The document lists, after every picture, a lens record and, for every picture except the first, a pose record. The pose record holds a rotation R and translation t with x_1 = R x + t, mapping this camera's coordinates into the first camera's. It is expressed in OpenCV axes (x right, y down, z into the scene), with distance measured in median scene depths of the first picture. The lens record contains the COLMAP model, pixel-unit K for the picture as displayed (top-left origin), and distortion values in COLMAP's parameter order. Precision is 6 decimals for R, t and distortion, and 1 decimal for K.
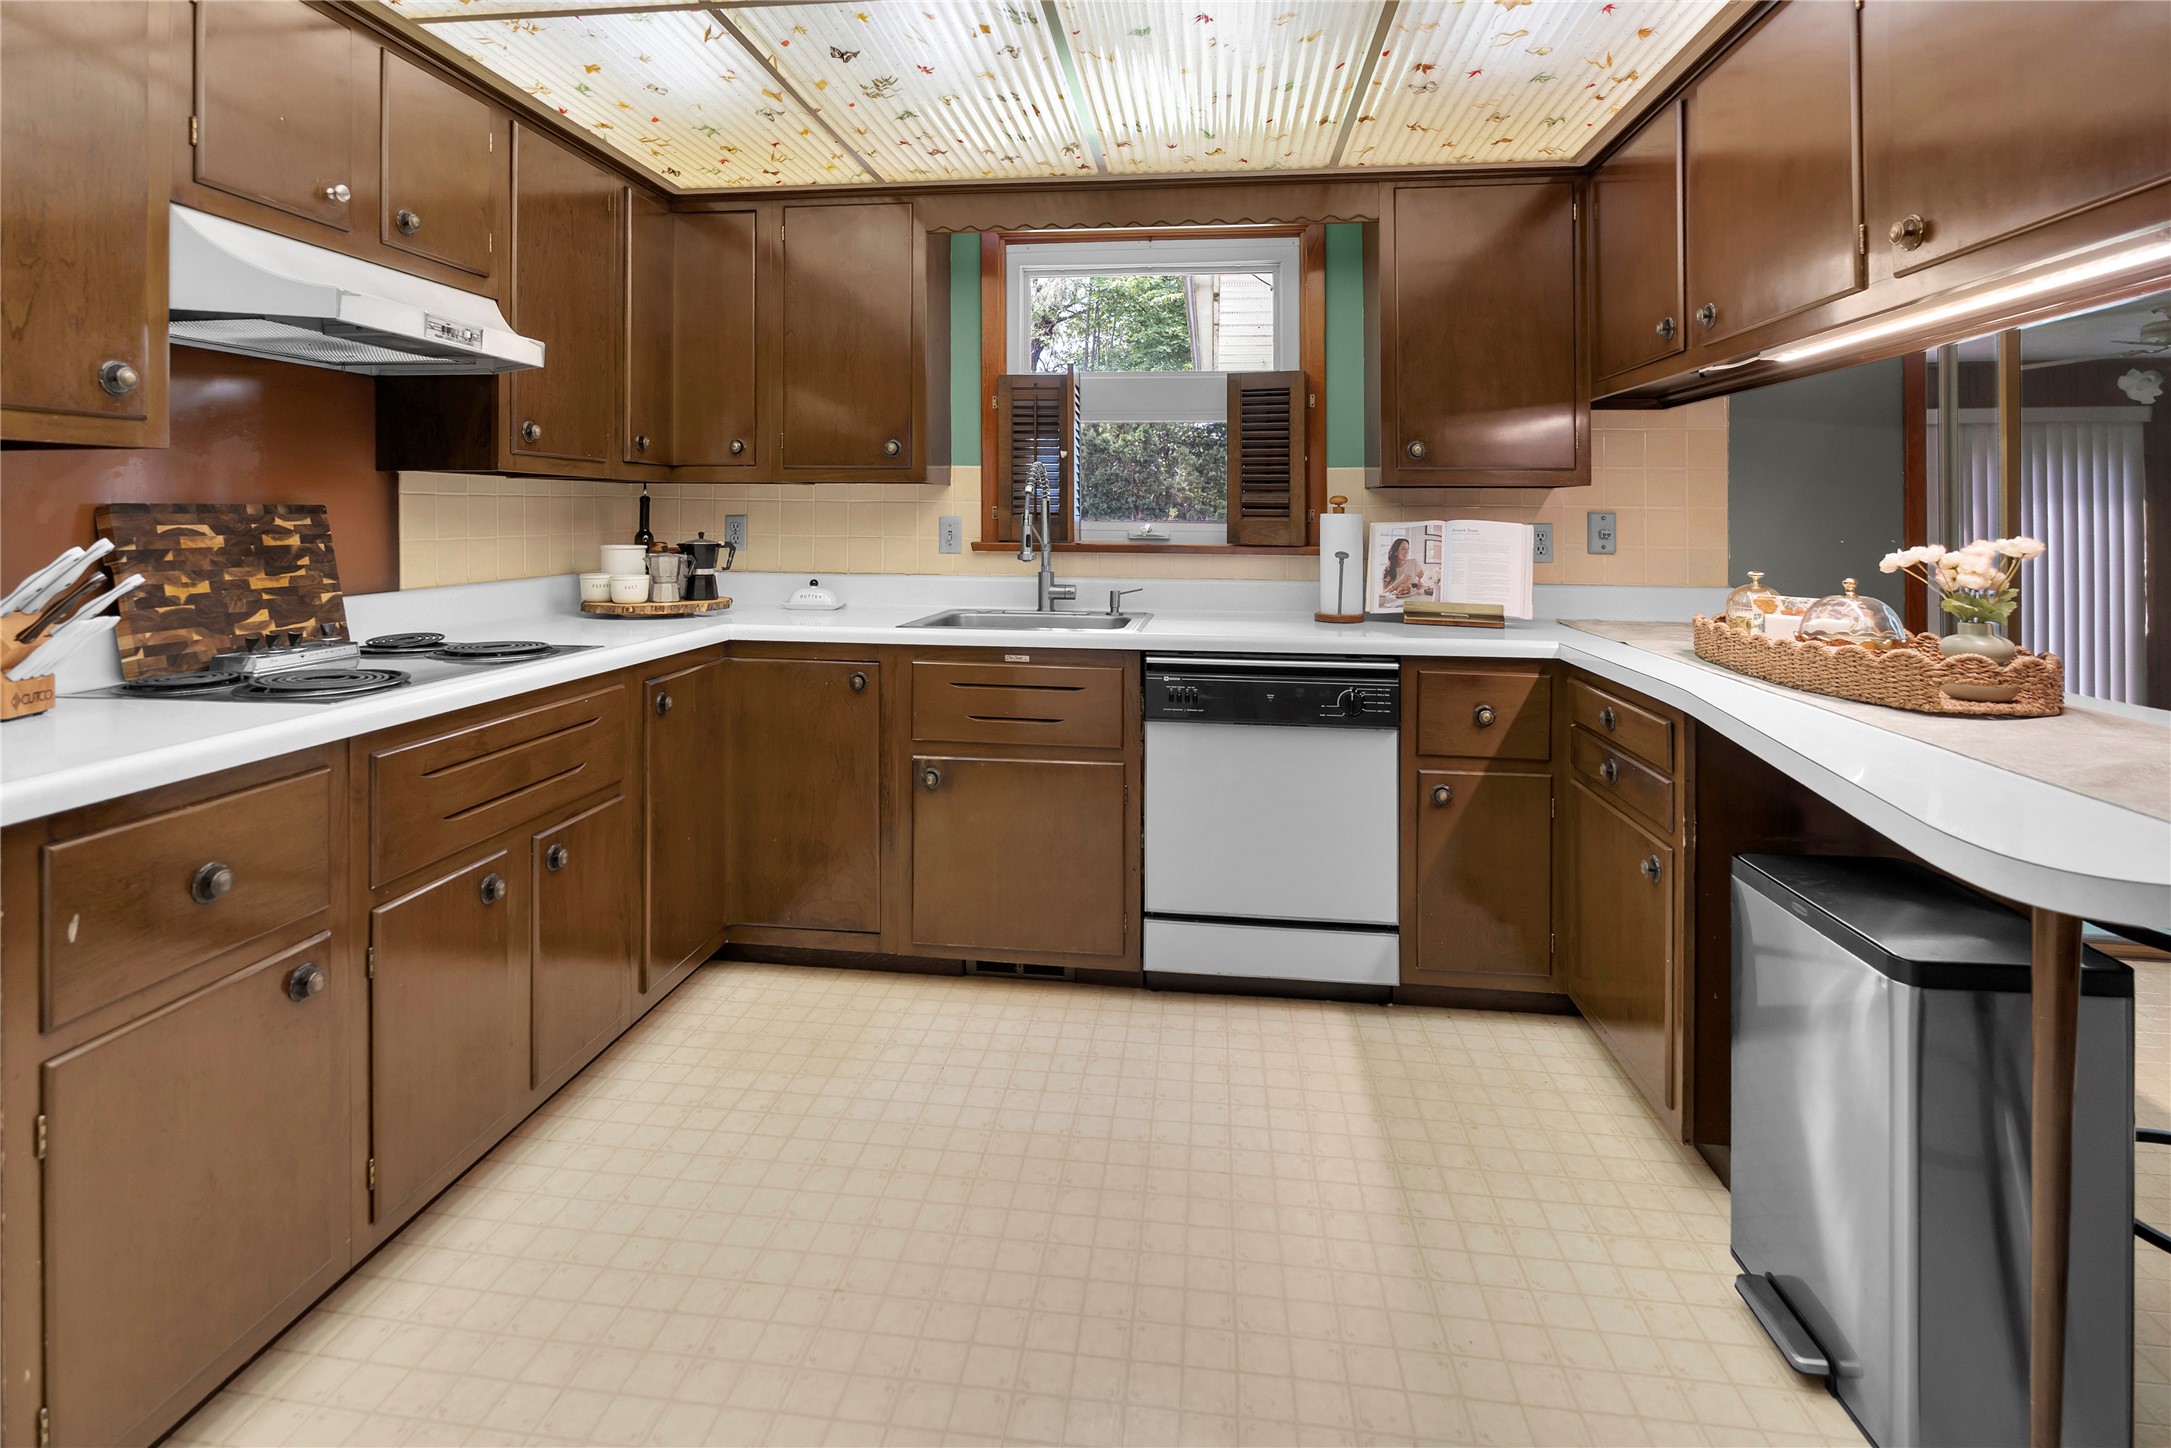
lens RADIAL K [[1032.4, 0, 1085.5], [0, 1032.4, 724.0], [0, 0, 1]] dist [-0.014044, -0.000173]
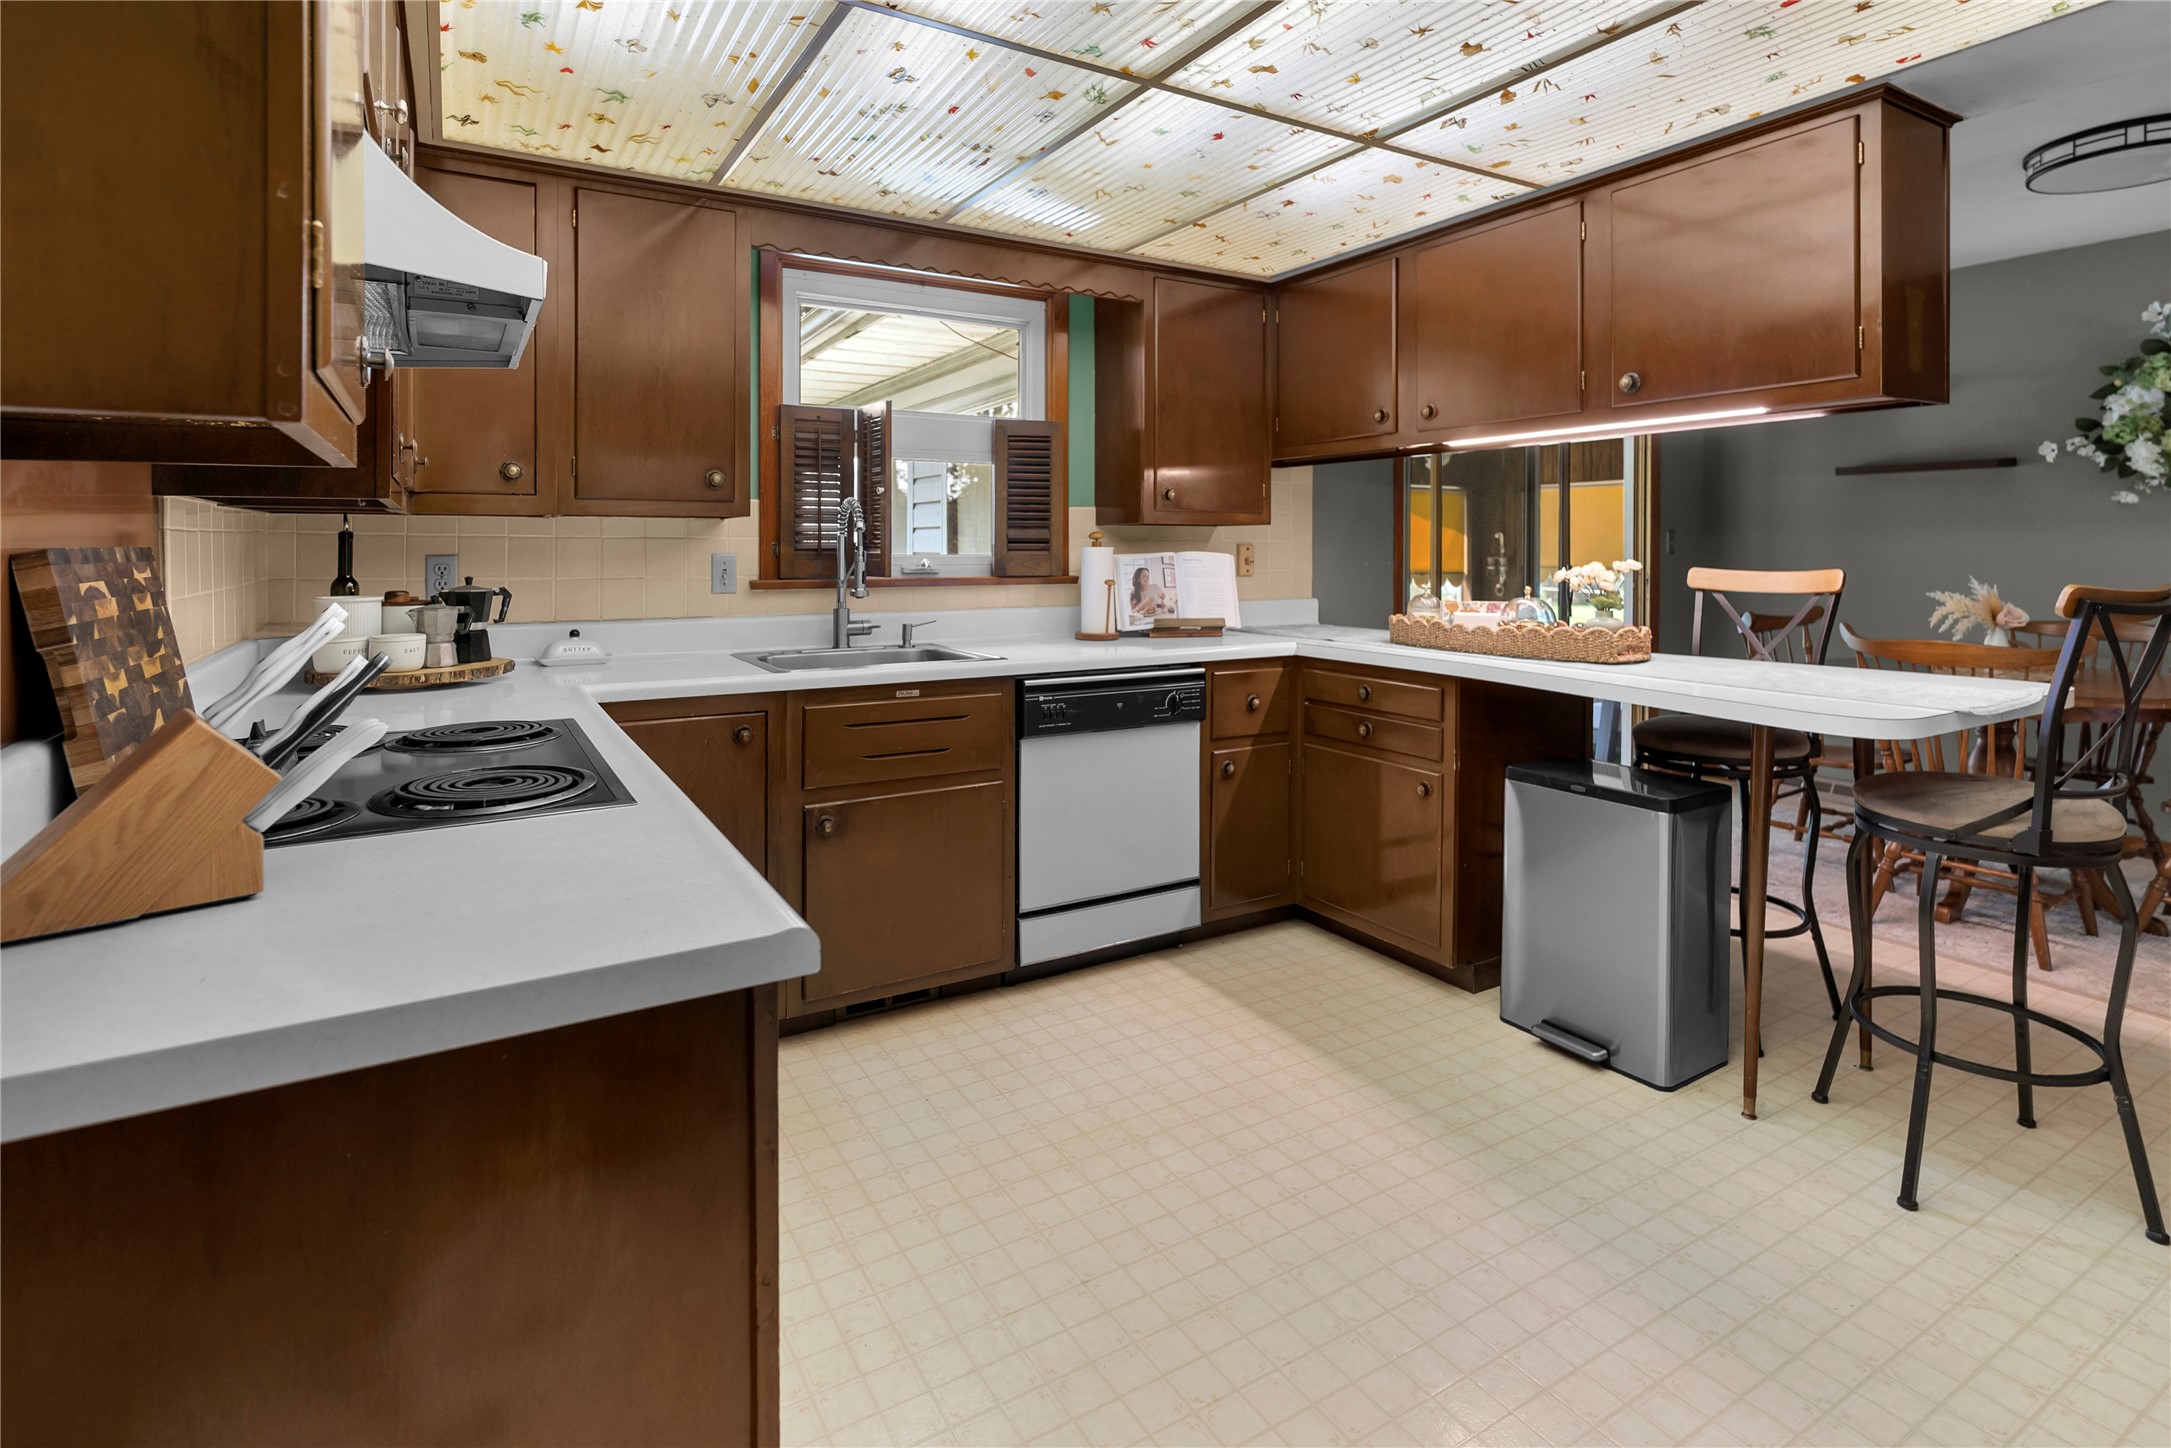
lens RADIAL K [[1018.4, 0, 1078.2], [0, 1018.4, 778.3], [0, 0, 1]] dist [-0.003746, -0.000119]
pose [[0.793171, -0.142389, 0.592120, -0.507980], [0.125353, 0.989635, 0.070065, -0.028380], [-0.595959, 0.018651, 0.802798, 0.089077]]
